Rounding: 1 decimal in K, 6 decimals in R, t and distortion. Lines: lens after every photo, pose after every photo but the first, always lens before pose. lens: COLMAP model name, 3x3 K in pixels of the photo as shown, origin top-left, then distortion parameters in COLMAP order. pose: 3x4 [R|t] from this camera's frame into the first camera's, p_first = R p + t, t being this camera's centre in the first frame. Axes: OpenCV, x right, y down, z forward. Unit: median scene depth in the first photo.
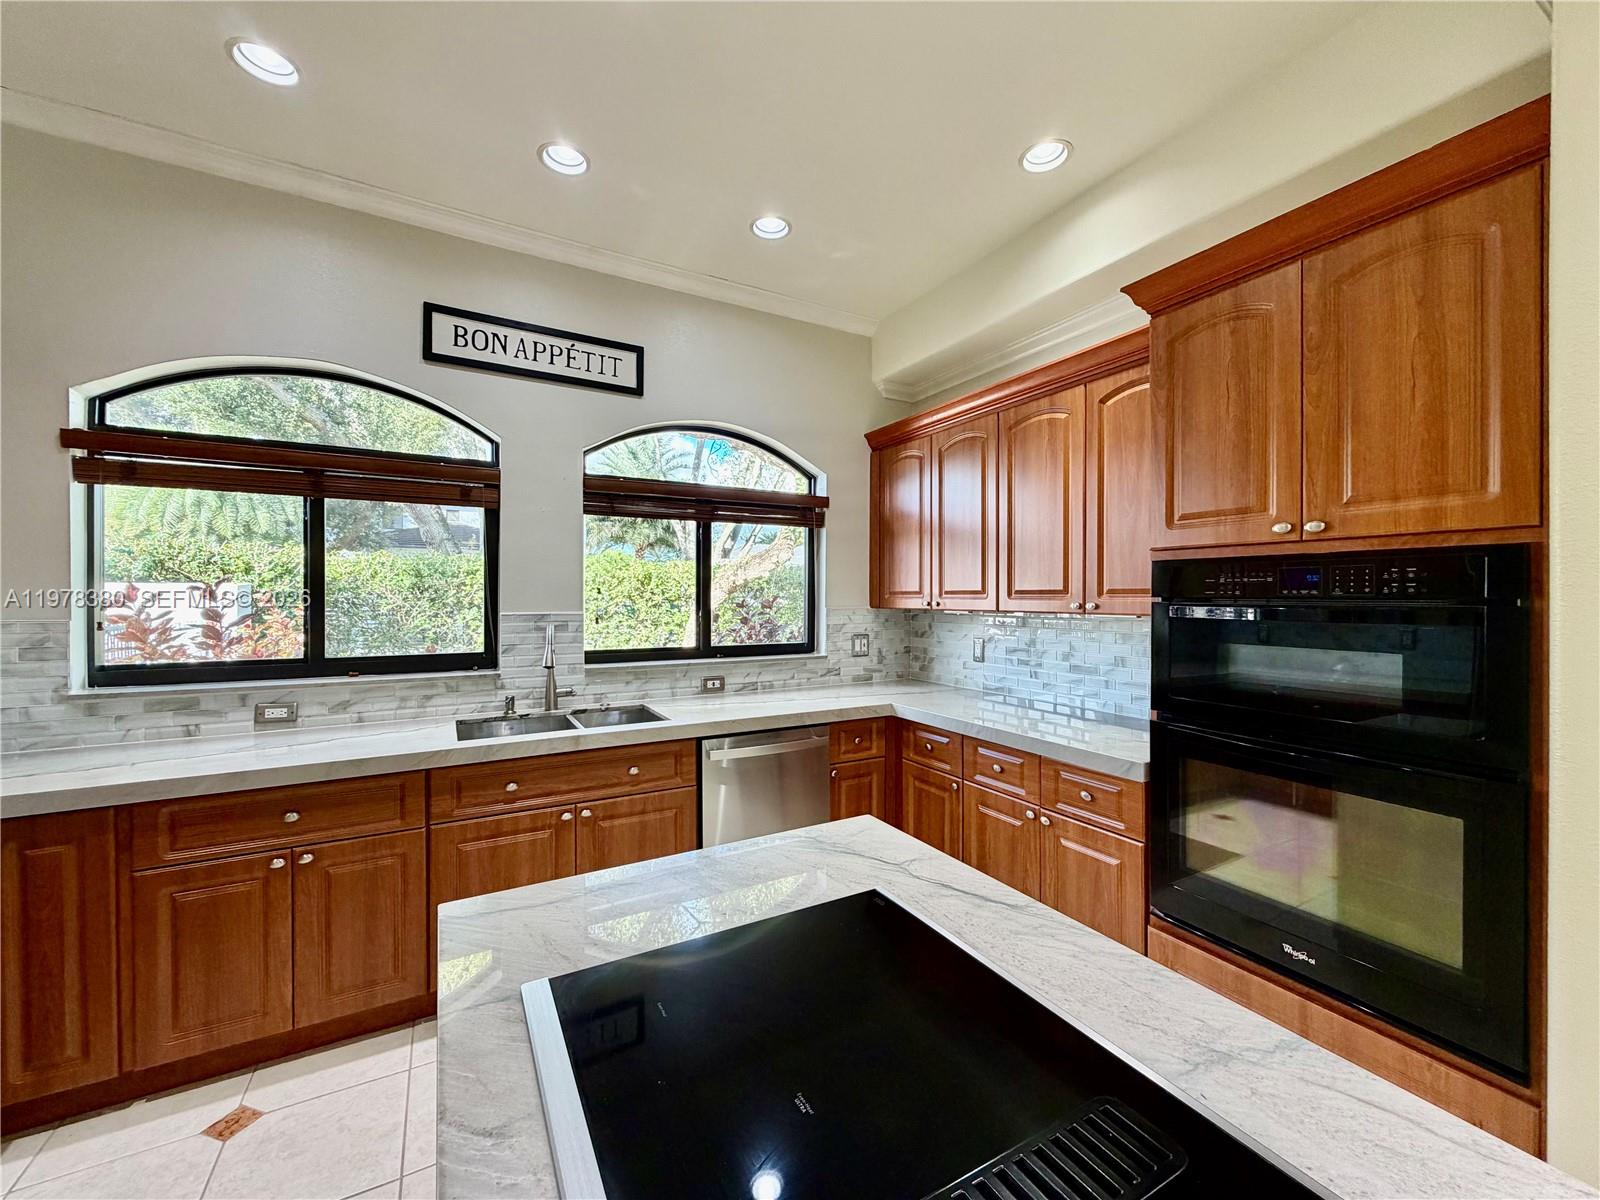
lens RADIAL K [[635.4, 0, 795.4], [0, 635.4, 597.4], [0, 0, 1]] dist [-0.000404, 0.000335]
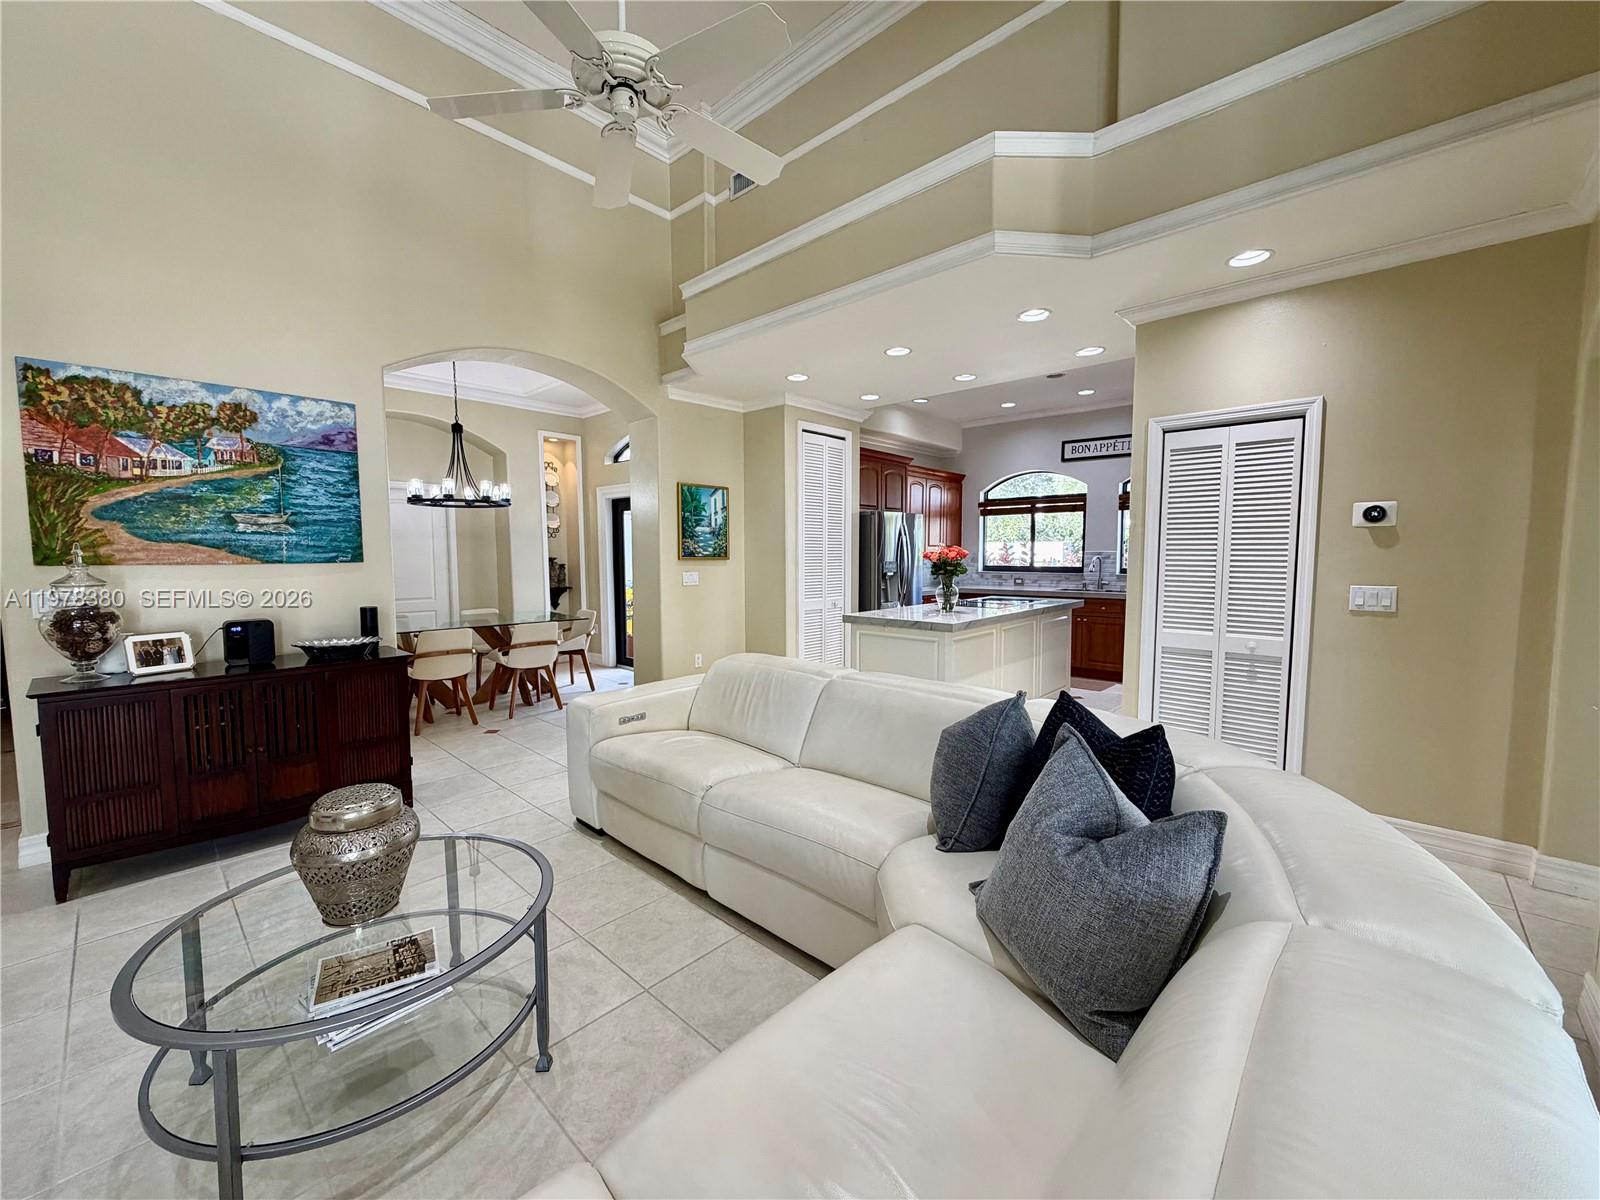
lens RADIAL K [[635.4, 0, 794.7], [0, 635.4, 598.7], [0, 0, 1]] dist [-0.000404, 0.000335]
pose [[0.308506, 0.066617, -0.948887, 1.668518], [0.002107, 0.997494, 0.070714, 0.030133], [0.951220, -0.023815, 0.307593, -0.957444]]
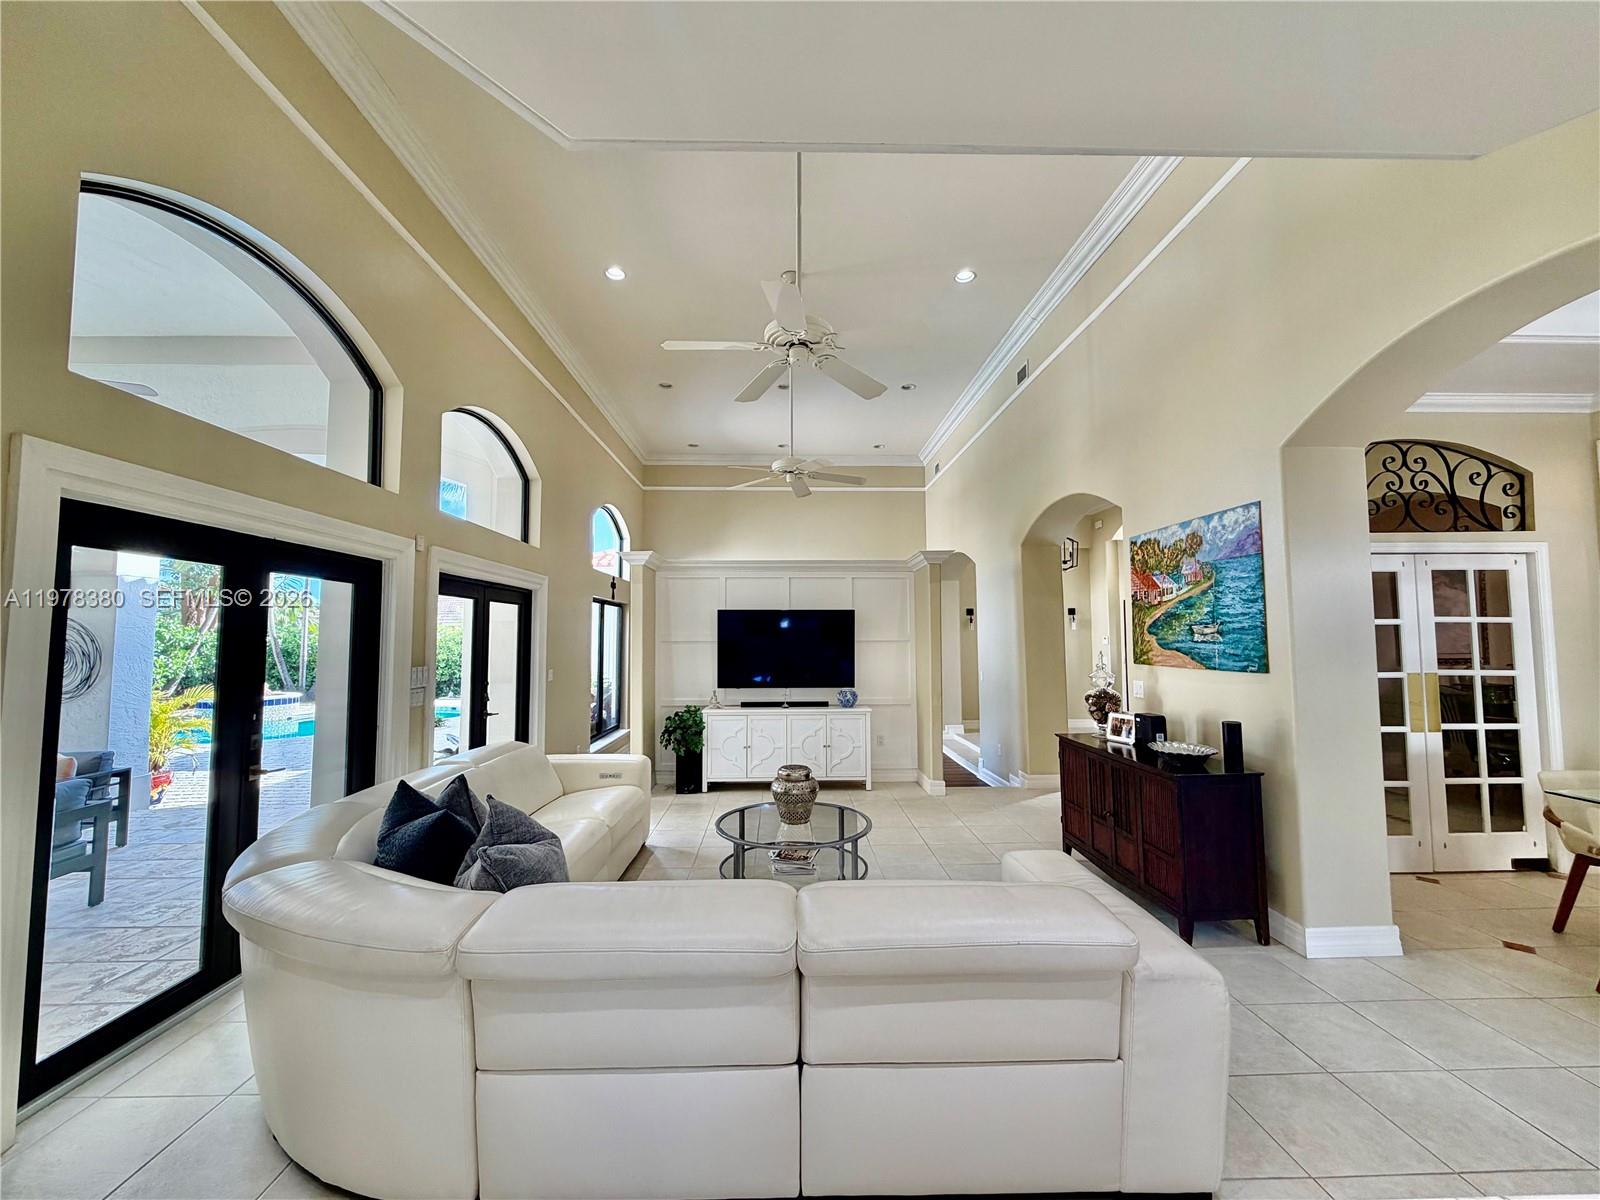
lens RADIAL K [[635.4, 0, 798.9], [0, 635.4, 598.8], [0, 0, 1]] dist [-0.000404, 0.000335]
pose [[-0.892045, 0.028173, 0.451067, 0.393175], [0.001388, 0.998221, -0.059604, -0.022269], [-0.451944, -0.052543, -0.890498, 0.019500]]
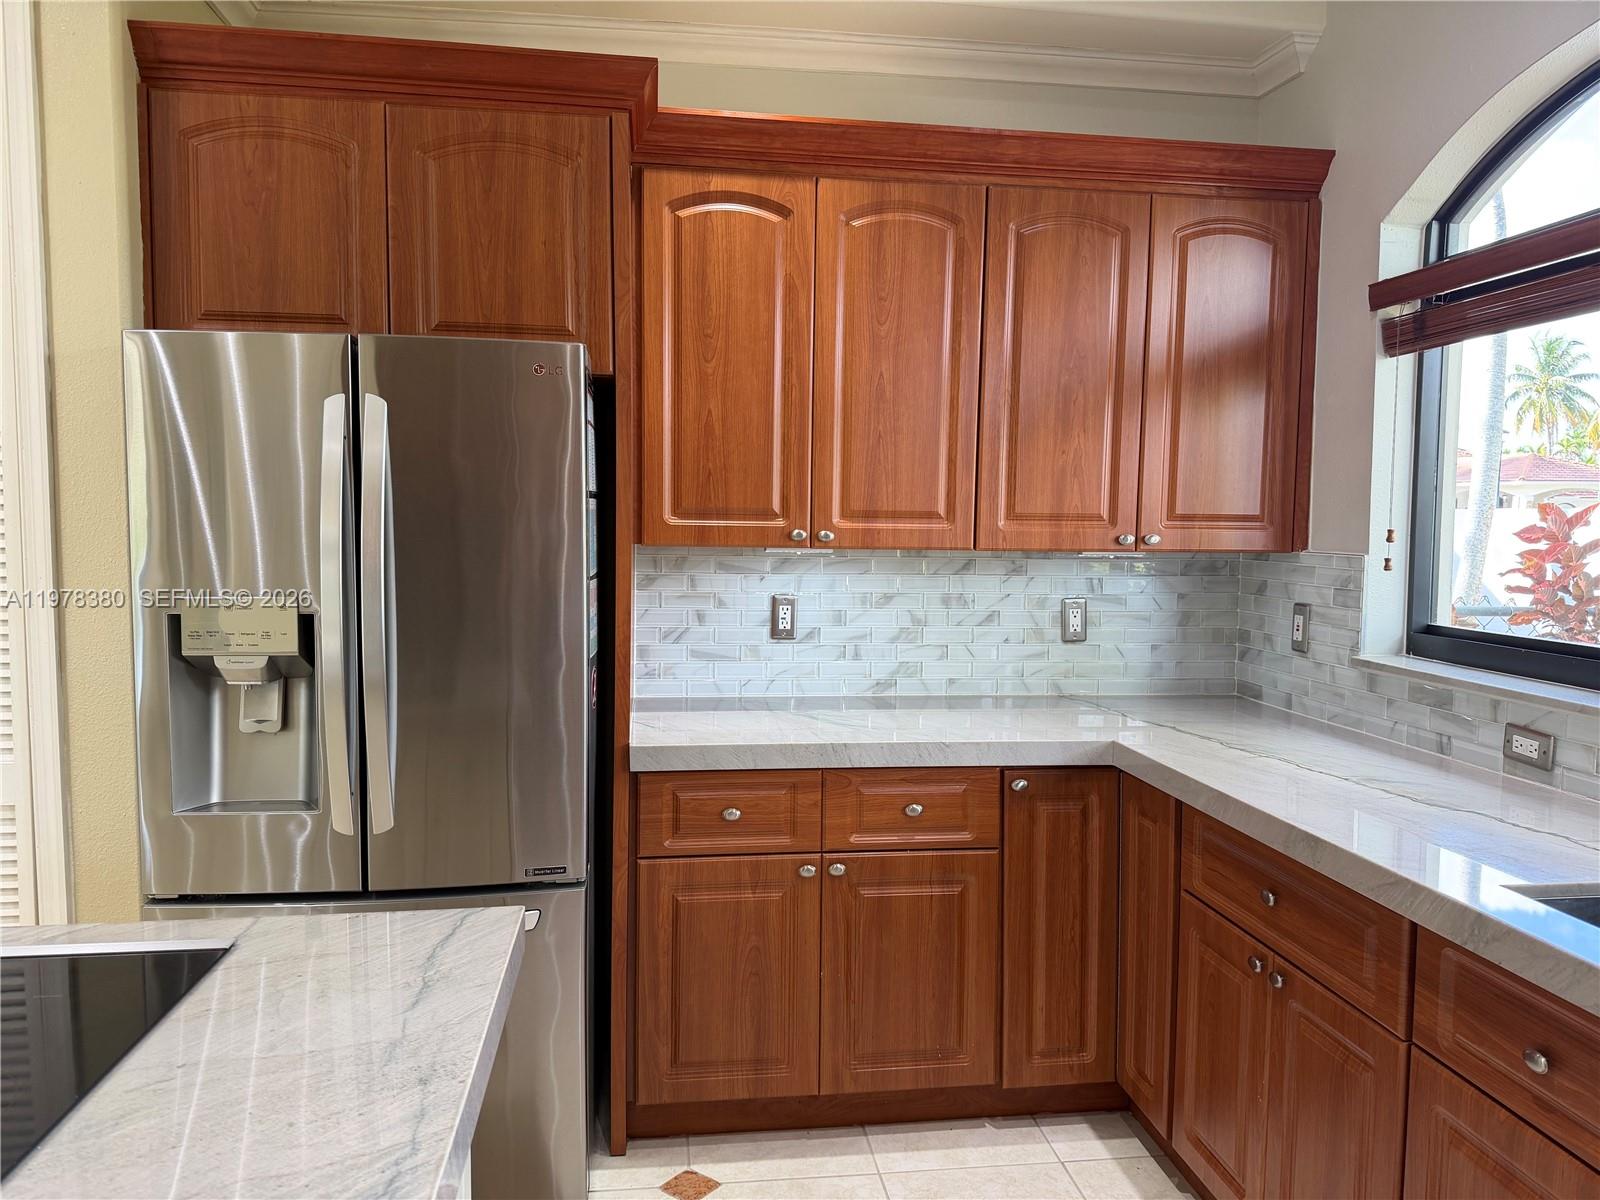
lens RADIAL K [[1123.0, 0, 804.9], [0, 1123.0, 598.5], [0, 0, 1]] dist [0.051711, -0.060720]
pose [[-0.366534, 0.059377, -0.928508, 0.211170], [-0.010800, 0.997623, 0.068060, 0.004514], [0.930342, 0.034974, -0.365022, 0.667020]]
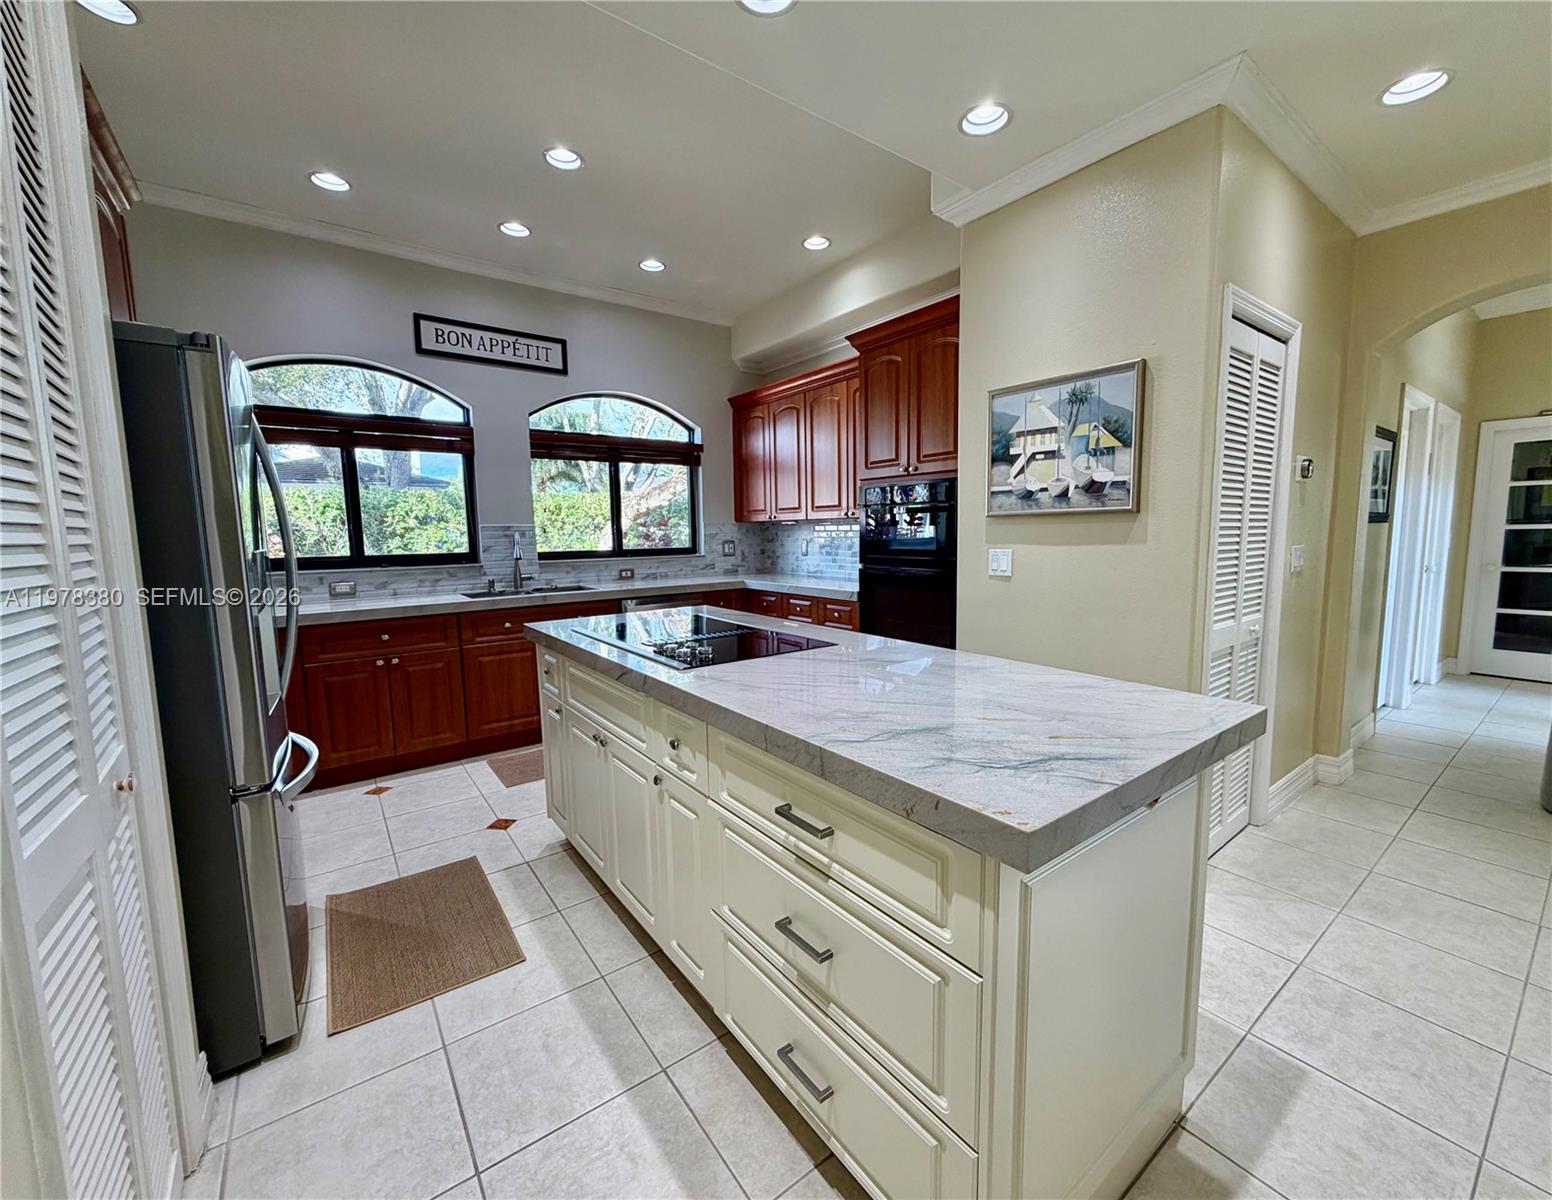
lens RADIAL K [[639.3, 0, 791.0], [0, 639.3, 594.6], [0, 0, 1]] dist [0.010595, 0.000291]
pose [[0.990492, -0.031055, 0.134020, 0.057817], [0.017562, 0.994760, 0.100714, 0.047079], [-0.136445, -0.097403, 0.985848, -0.611445]]
